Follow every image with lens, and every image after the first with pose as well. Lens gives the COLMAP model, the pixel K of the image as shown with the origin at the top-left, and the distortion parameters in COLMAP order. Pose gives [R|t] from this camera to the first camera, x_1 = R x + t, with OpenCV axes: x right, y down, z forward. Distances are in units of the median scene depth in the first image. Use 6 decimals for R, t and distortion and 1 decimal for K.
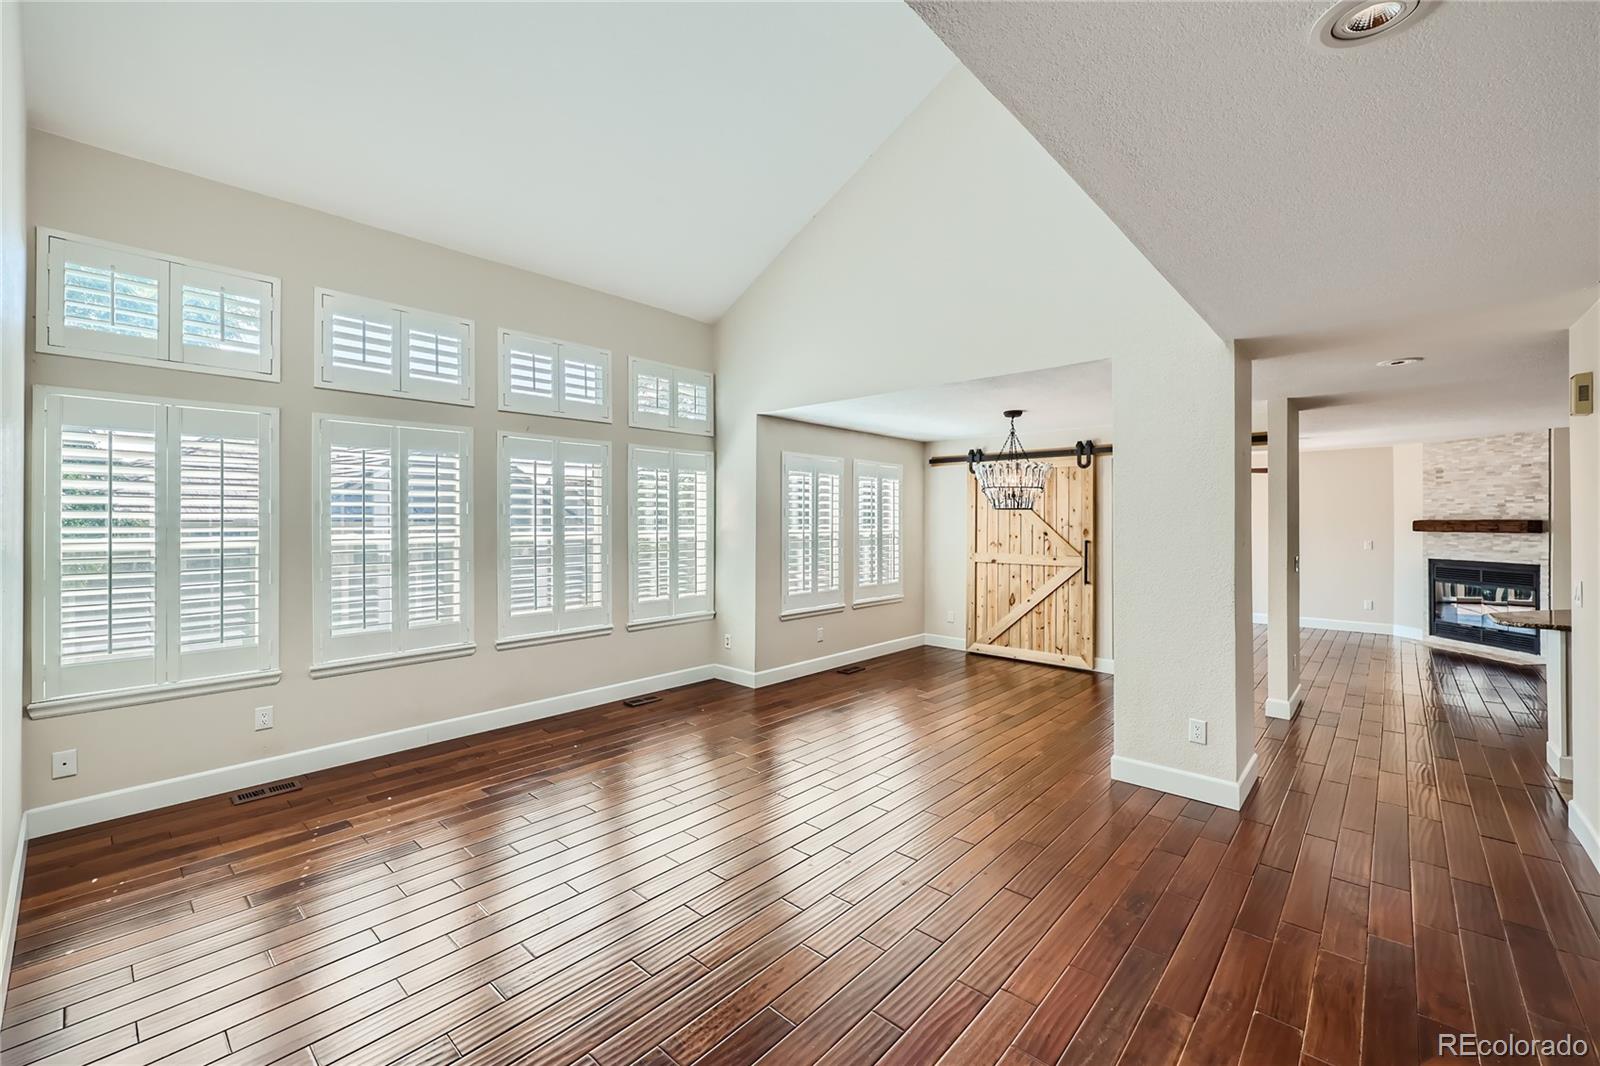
lens RADIAL K [[656.1, 0, 807.5], [0, 656.1, 523.1], [0, 0, 1]] dist [-0.001027, -0.000145]
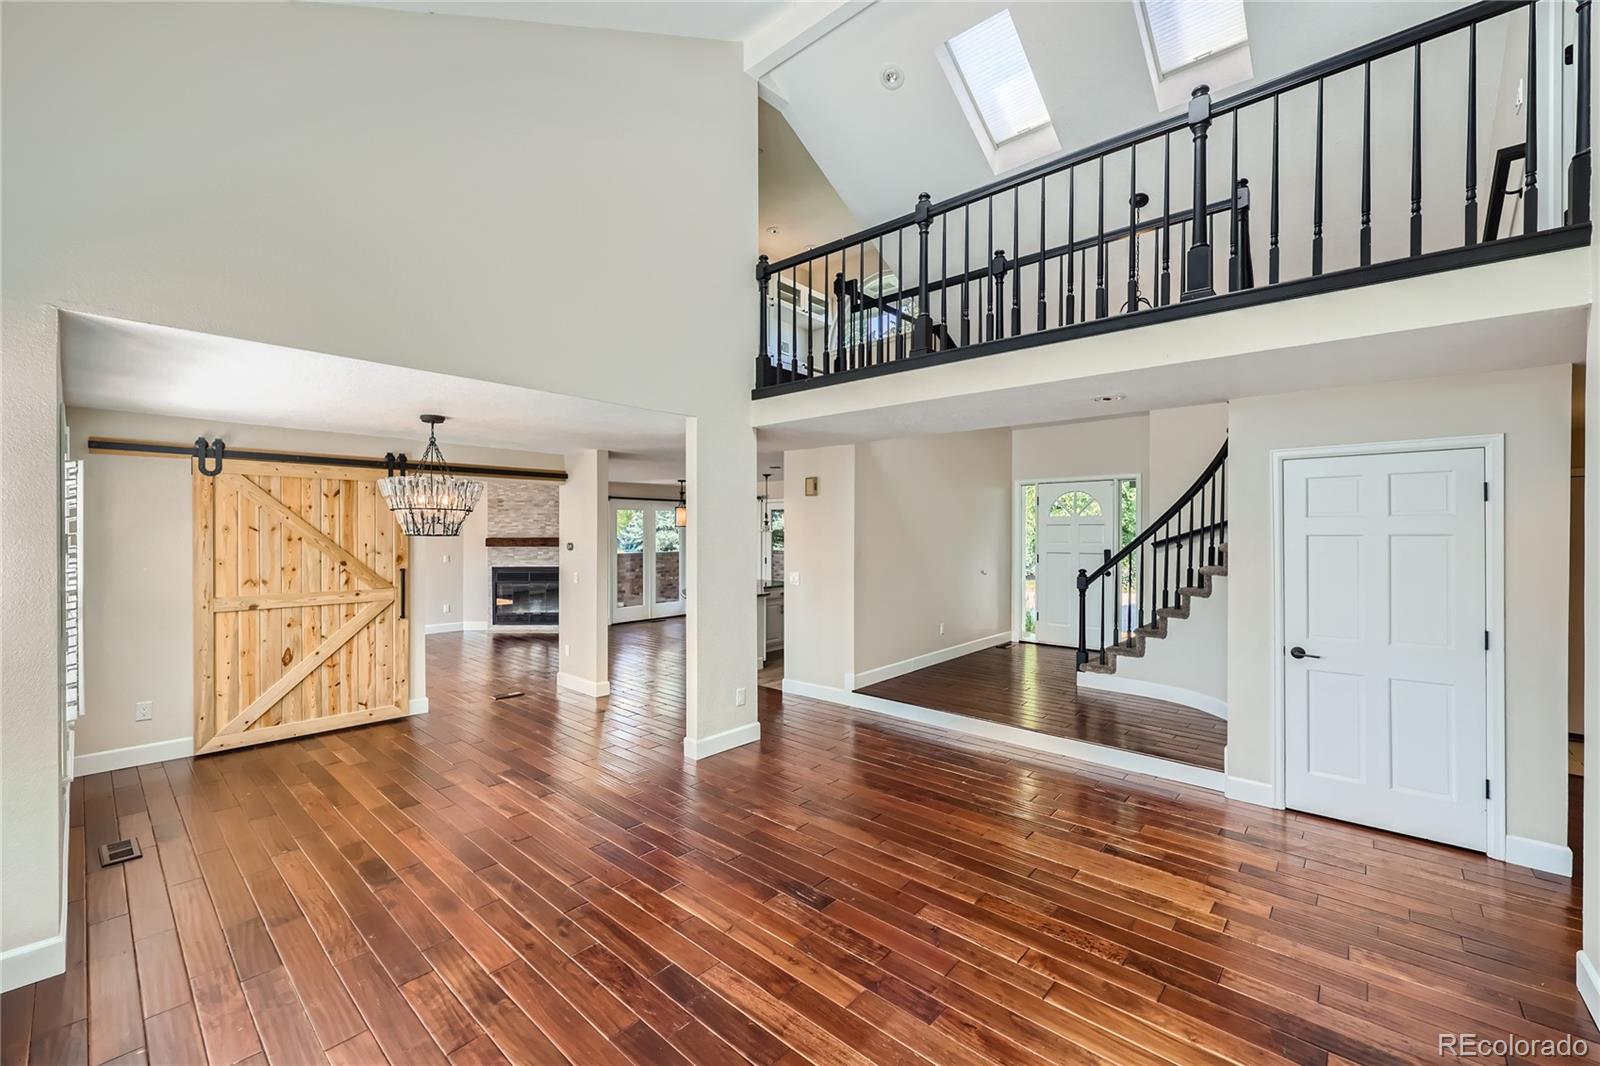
lens RADIAL K [[656.1, 0, 806.6], [0, 656.1, 532.2], [0, 0, 1]] dist [-0.001027, -0.000145]
pose [[-0.005604, -0.004237, 0.999975, -0.398660], [0.003756, 0.999984, 0.004258, -0.021034], [-0.999977, 0.003780, -0.005588, 0.419946]]
